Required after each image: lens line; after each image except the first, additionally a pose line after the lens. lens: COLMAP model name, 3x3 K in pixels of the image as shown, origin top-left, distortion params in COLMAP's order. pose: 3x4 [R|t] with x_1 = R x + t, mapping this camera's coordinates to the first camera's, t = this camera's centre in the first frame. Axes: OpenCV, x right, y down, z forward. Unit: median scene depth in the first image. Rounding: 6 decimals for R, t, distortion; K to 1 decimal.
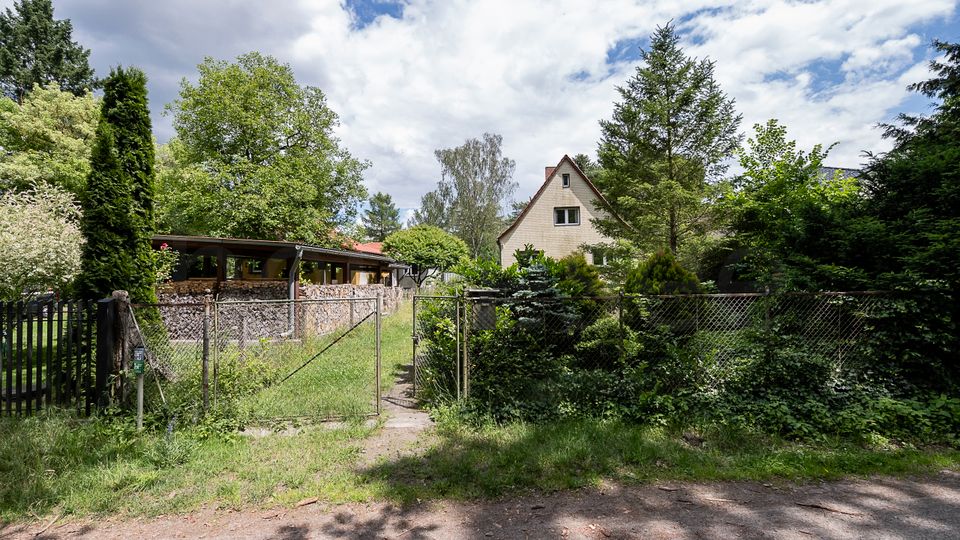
lens RADIAL K [[399.0, 0, 480.0], [0, 399.0, 270.0], [0, 0, 1]] dist [-0.009551, -0.000144]
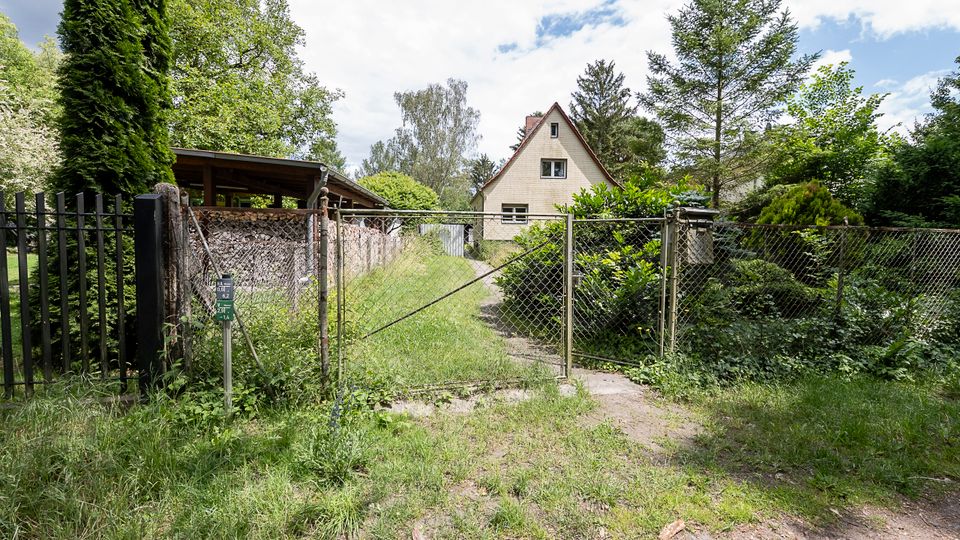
lens RADIAL K [[401.1, 0, 480.3], [0, 401.1, 264.1], [0, 0, 1]] dist [-0.010112, -0.000063]
pose [[0.988644, 0.020270, 0.148902, -0.094074], [-0.032959, 0.995983, 0.083251, 0.018864], [-0.146616, -0.087213, 0.985341, 0.059238]]
